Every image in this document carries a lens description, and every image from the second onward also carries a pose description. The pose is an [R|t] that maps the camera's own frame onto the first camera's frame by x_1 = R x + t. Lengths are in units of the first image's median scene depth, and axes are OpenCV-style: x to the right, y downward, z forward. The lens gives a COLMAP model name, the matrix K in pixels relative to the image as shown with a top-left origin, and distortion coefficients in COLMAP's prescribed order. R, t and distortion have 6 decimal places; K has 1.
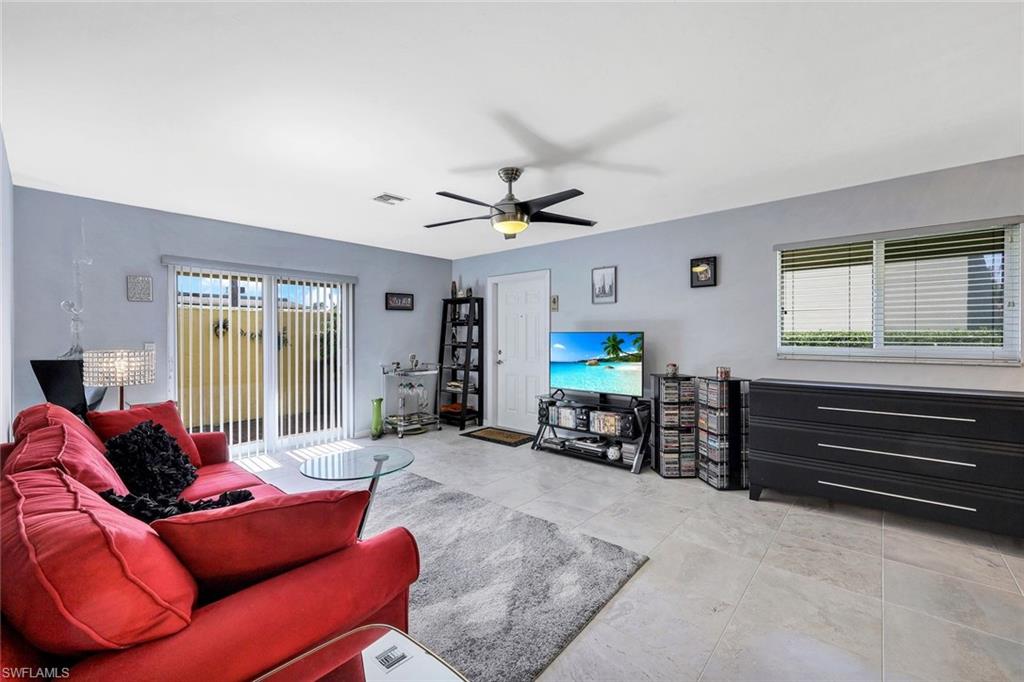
lens RADIAL K [[416.4, 0, 496.9], [0, 416.4, 332.8], [0, 0, 1]] dist [0.001000, 0.000634]
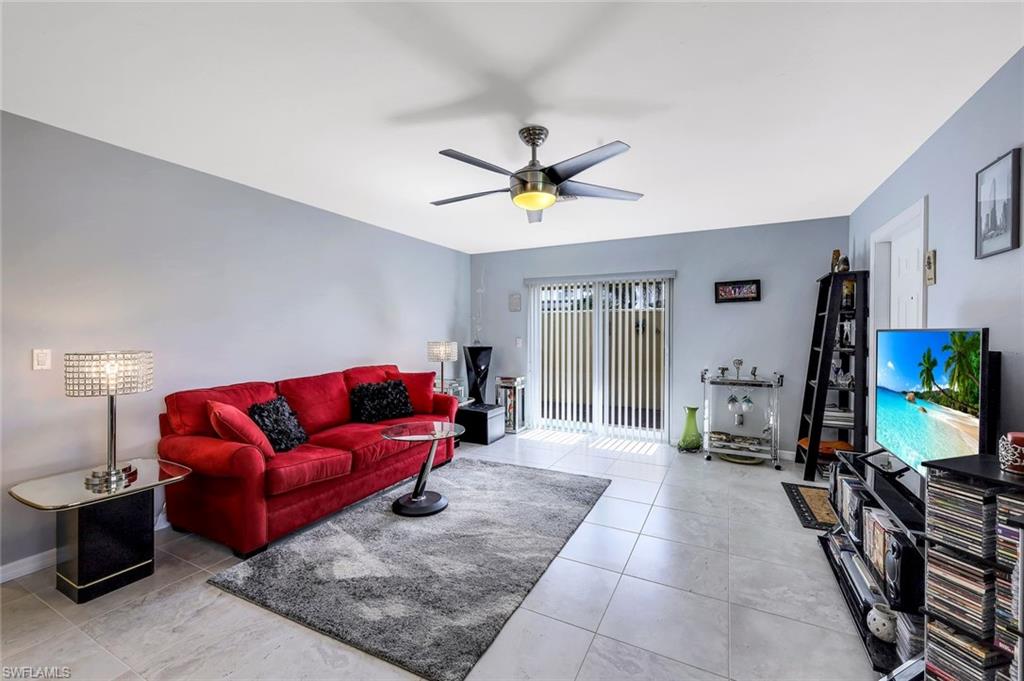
lens RADIAL K [[416.4, 0, 517.0], [0, 416.4, 331.1], [0, 0, 1]] dist [0.001000, 0.000634]
pose [[0.271529, -0.000385, -0.962430, 0.454798], [0.000918, 1.000000, -0.000141, 0.000322], [0.962430, -0.000845, 0.271529, 0.422186]]
